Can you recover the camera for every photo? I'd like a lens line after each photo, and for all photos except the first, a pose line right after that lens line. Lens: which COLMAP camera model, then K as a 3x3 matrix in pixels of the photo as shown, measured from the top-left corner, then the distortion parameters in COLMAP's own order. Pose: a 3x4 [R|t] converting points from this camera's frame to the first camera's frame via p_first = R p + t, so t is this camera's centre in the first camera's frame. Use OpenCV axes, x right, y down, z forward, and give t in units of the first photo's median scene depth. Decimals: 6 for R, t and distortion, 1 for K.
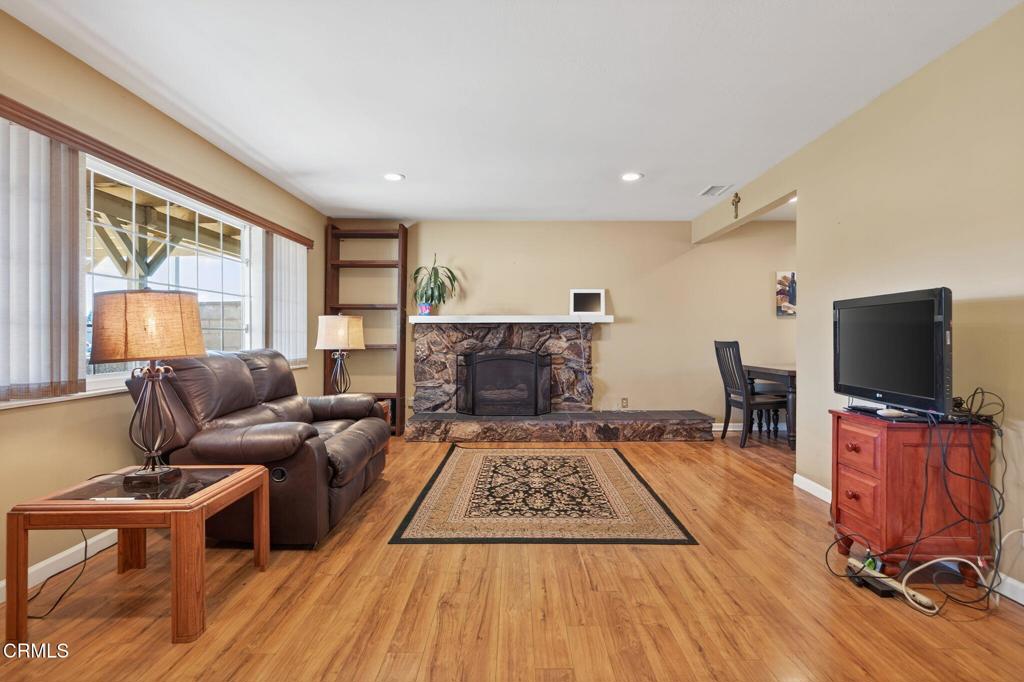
lens RADIAL K [[512.2, 0, 514.4], [0, 512.2, 336.2], [0, 0, 1]] dist [-0.014324, 0.010648]
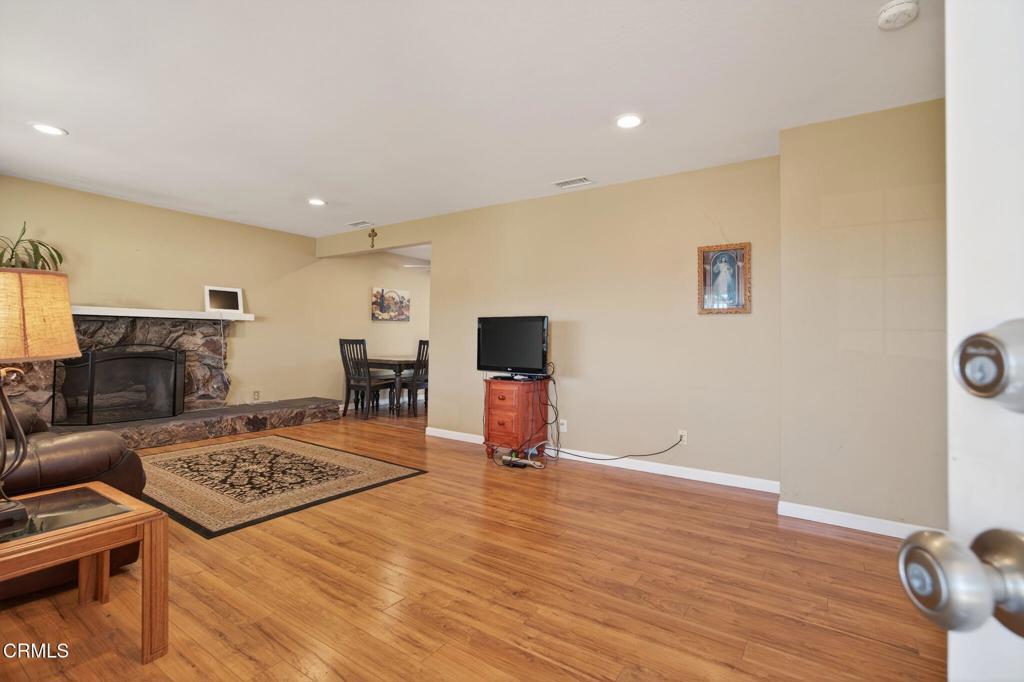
lens RADIAL K [[483.6, 0, 510.2], [0, 483.6, 324.2], [0, 0, 1]] dist [-0.017970, 0.008579]
pose [[0.565264, 0.033603, 0.824225, -0.506405], [-0.016908, 0.999432, -0.029150, 0.000882], [-0.824737, 0.002541, 0.565511, -0.018902]]
